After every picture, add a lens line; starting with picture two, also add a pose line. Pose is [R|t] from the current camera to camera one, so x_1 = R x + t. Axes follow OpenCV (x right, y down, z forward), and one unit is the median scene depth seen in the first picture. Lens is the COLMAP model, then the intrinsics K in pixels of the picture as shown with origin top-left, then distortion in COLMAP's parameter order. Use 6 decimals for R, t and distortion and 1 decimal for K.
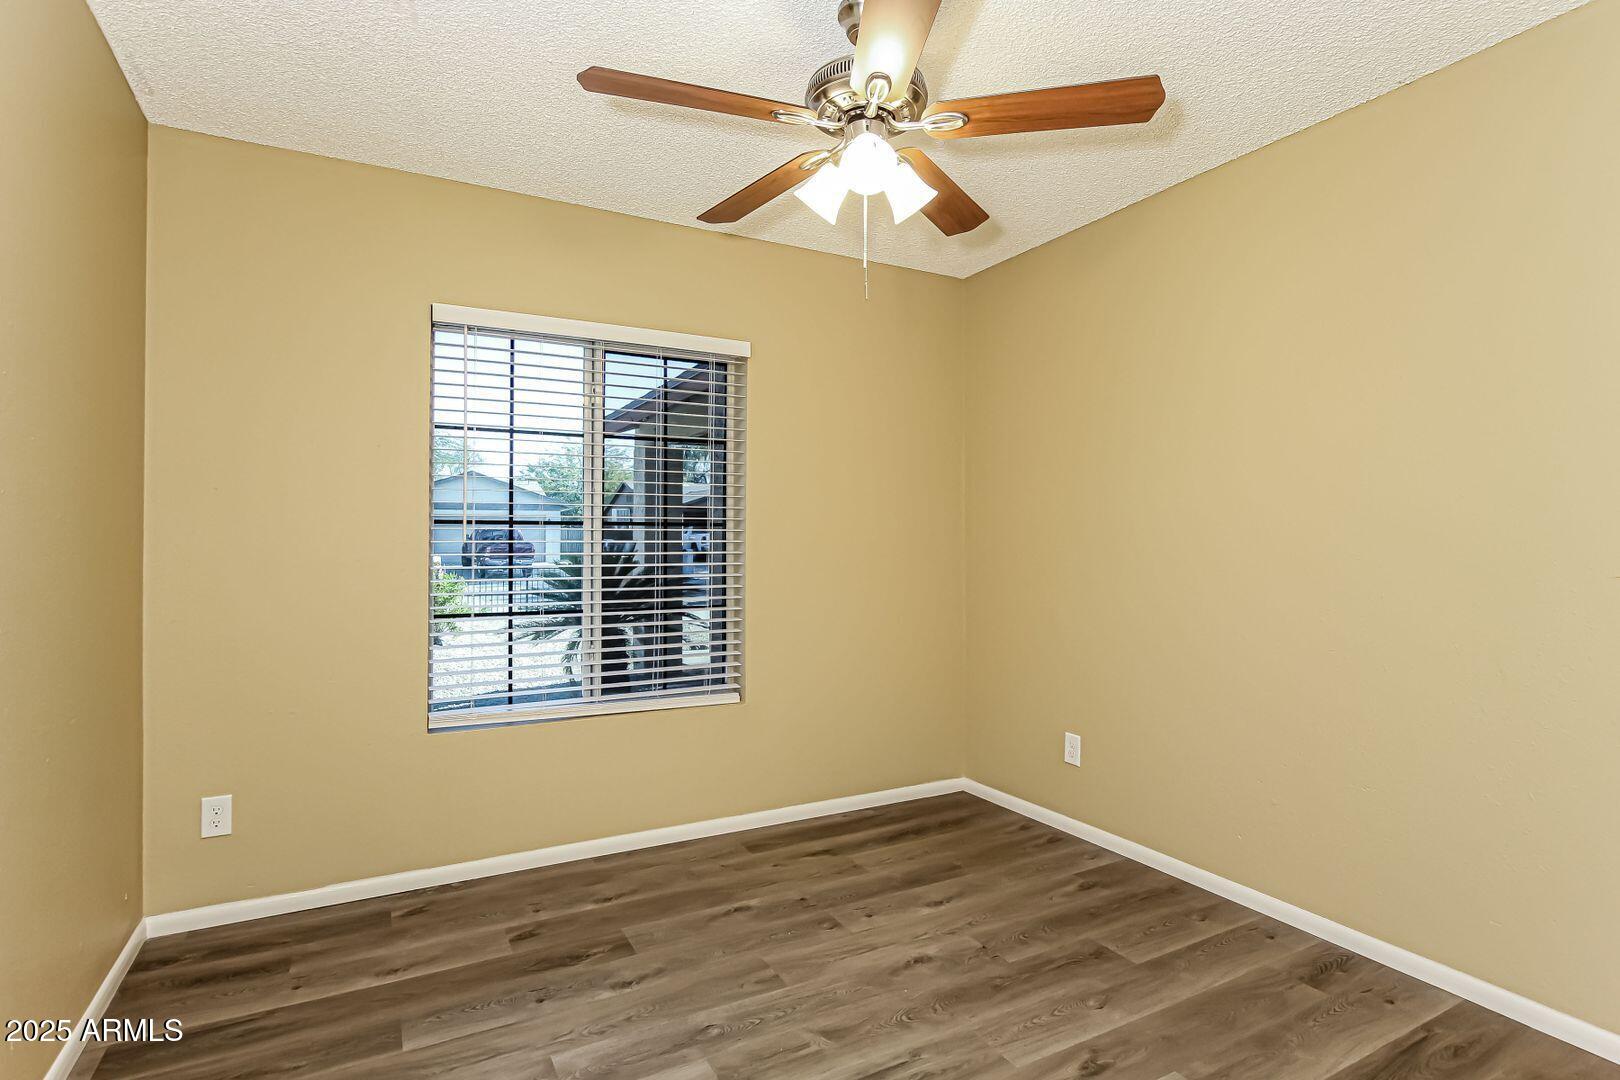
lens RADIAL K [[817.9, 0, 823.5], [0, 817.9, 543.9], [0, 0, 1]] dist [-0.014112, 0.001116]
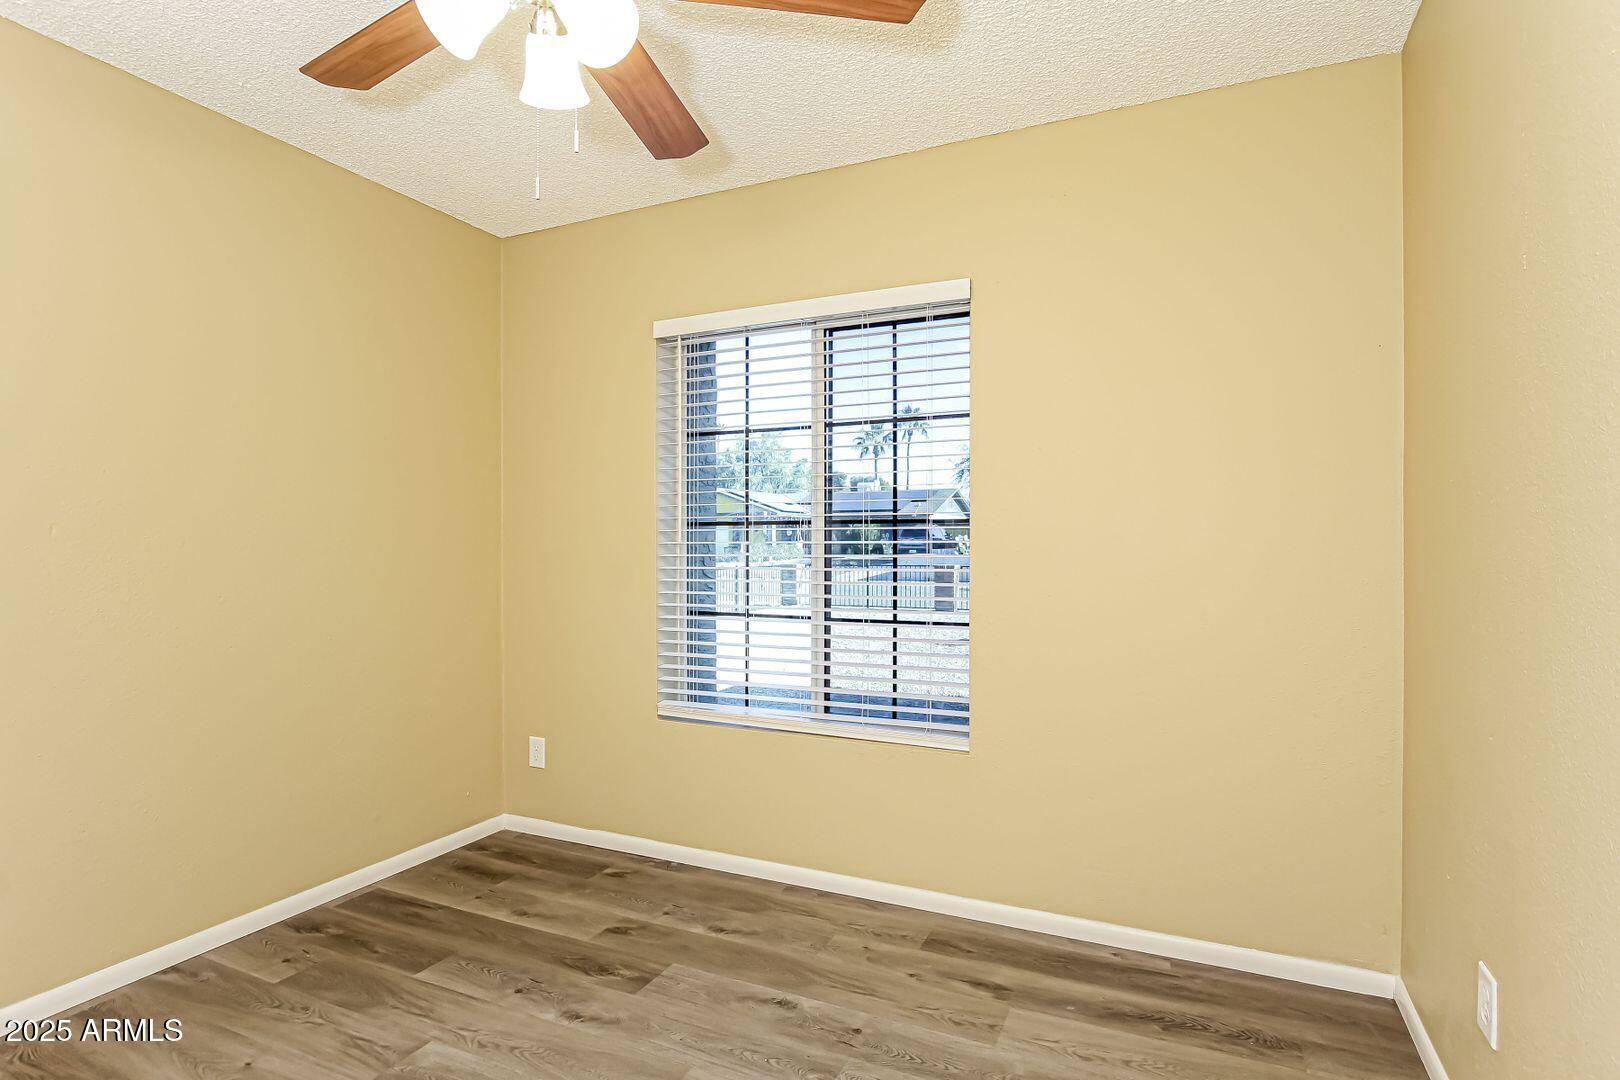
lens RADIAL K [[817.9, 0, 872.8], [0, 817.9, 574.7], [0, 0, 1]] dist [-0.014112, 0.001116]
pose [[0.607768, 0.031818, -0.793477, 0.569235], [-0.008928, 0.999408, 0.033237, 0.001945], [0.794065, -0.013116, 0.607692, 0.590692]]
